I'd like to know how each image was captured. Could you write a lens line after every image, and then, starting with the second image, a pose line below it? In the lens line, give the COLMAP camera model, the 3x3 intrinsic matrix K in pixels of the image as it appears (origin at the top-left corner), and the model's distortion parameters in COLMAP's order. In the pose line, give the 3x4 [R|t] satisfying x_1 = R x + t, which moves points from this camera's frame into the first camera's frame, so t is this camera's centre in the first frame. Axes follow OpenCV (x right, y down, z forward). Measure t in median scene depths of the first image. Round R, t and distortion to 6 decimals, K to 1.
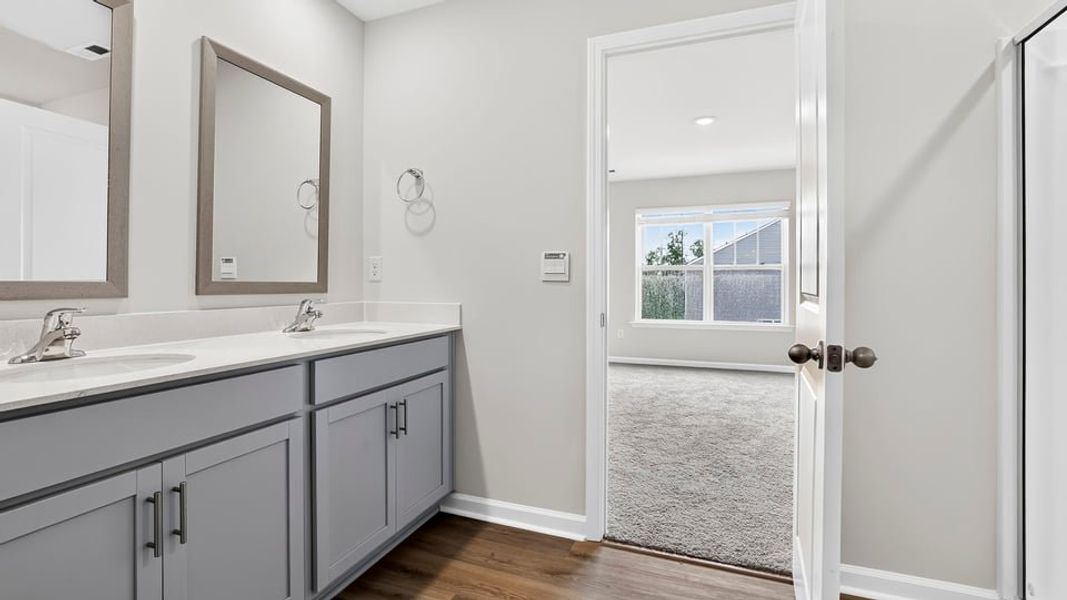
lens RADIAL K [[469.8, 0, 520.5], [0, 469.8, 289.0], [0, 0, 1]] dist [-0.040288, 0.015094]
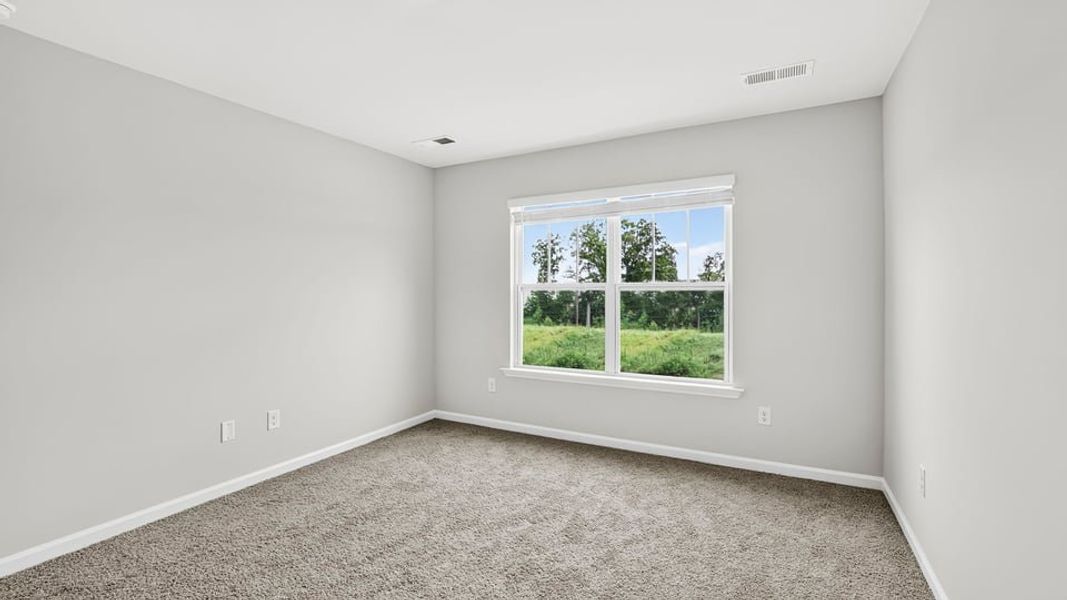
lens RADIAL K [[469.8, 0, 520.5], [0, 469.8, 289.0], [0, 0, 1]] dist [-0.040288, 0.015094]
pose [[0.991503, -0.006811, -0.129902, 0.254102], [0.004855, 0.999870, -0.015368, -0.023842], [0.129990, 0.014607, 0.991408, 0.248378]]
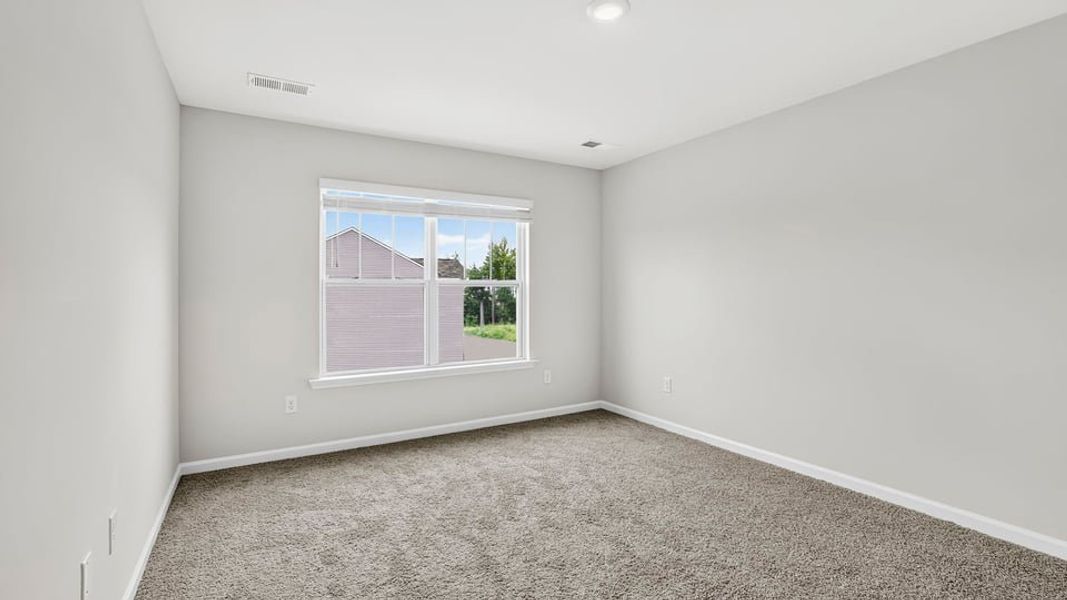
lens RADIAL K [[469.8, 0, 520.5], [0, 469.8, 289.0], [0, 0, 1]] dist [-0.040288, 0.015094]
pose [[0.609472, 0.002914, 0.792802, -0.037269], [0.017965, 0.999686, -0.017486, -0.016983], [-0.792604, 0.024900, 0.609228, 0.344999]]
